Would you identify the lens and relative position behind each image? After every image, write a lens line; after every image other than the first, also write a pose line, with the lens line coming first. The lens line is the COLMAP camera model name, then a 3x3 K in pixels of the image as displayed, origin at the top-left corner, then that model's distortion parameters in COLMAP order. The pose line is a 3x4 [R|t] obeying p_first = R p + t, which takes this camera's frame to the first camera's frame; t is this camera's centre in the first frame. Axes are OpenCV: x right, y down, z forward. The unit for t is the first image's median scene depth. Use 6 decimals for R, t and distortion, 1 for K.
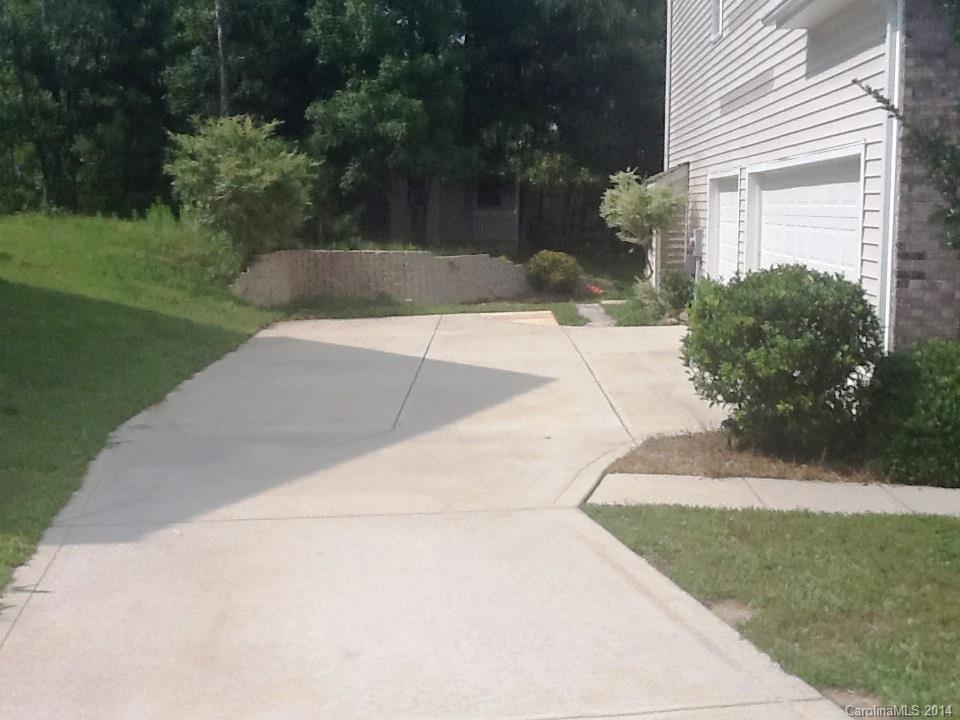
lens RADIAL K [[1203.2, 0, 477.8], [0, 1203.2, 357.9], [0, 0, 1]] dist [0.003882, 0.000000]
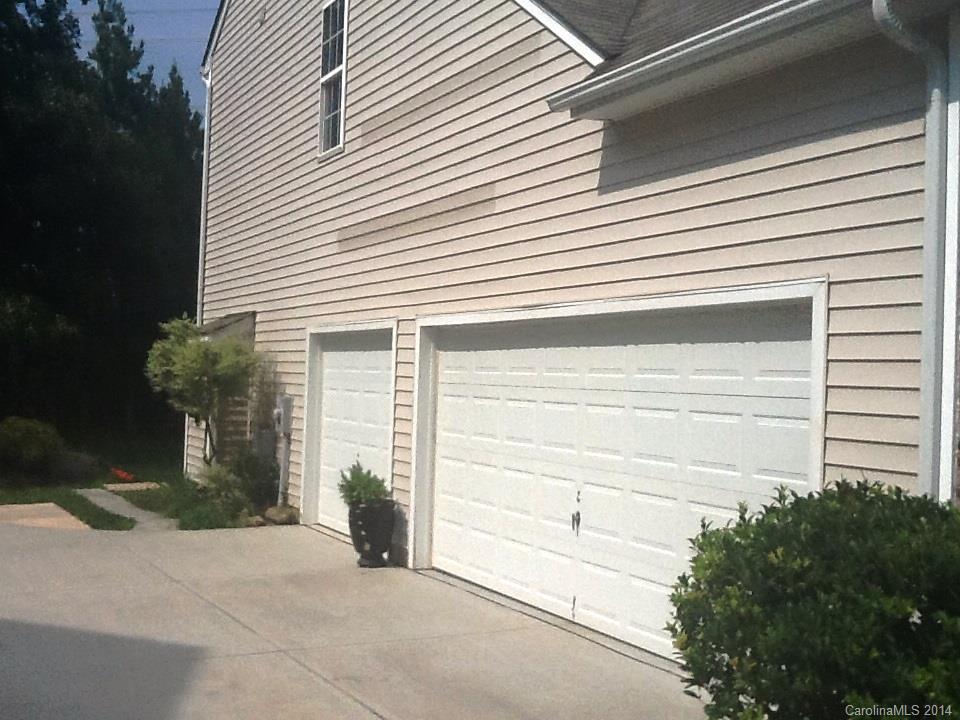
lens RADIAL K [[1203.2, 0, 484.0], [0, 1203.2, 361.8], [0, 0, 1]] dist [0.003882, 0.000000]
pose [[0.878904, 0.042655, 0.475087, -0.068443], [0.020905, 0.991592, -0.127704, -0.028768], [-0.476540, 0.122171, 0.870623, 0.264927]]
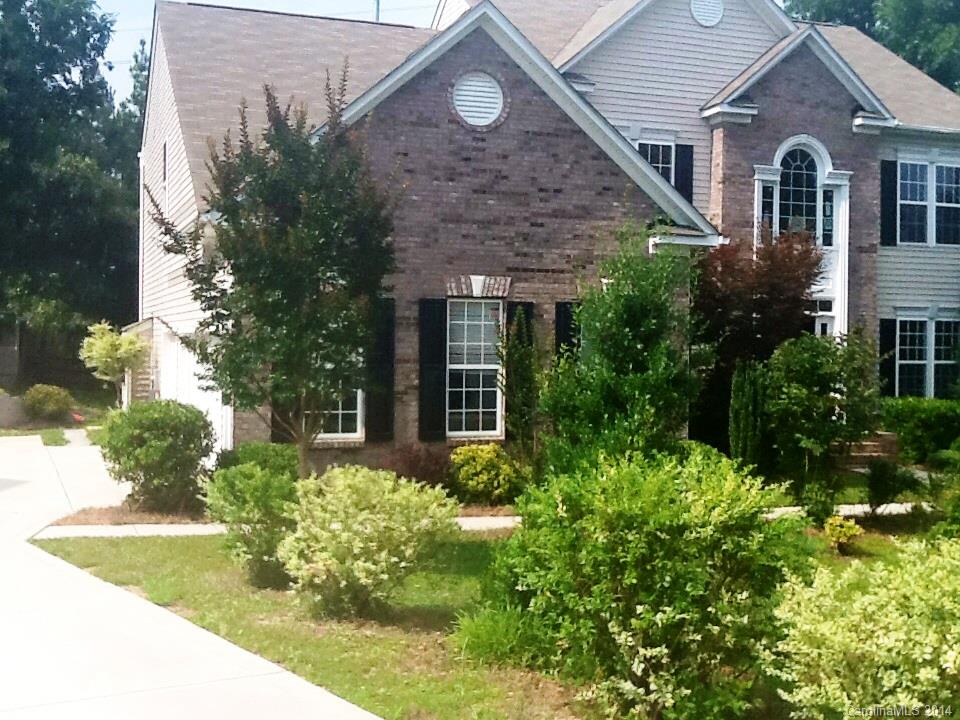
lens RADIAL K [[1203.2, 0, 477.0], [0, 1203.2, 360.6], [0, 0, 1]] dist [0.003882, 0.000000]
pose [[0.925694, 0.006307, 0.378222, 0.010698], [0.033300, 0.994621, -0.098087, 0.022020], [-0.376806, 0.103394, 0.920504, -0.321843]]
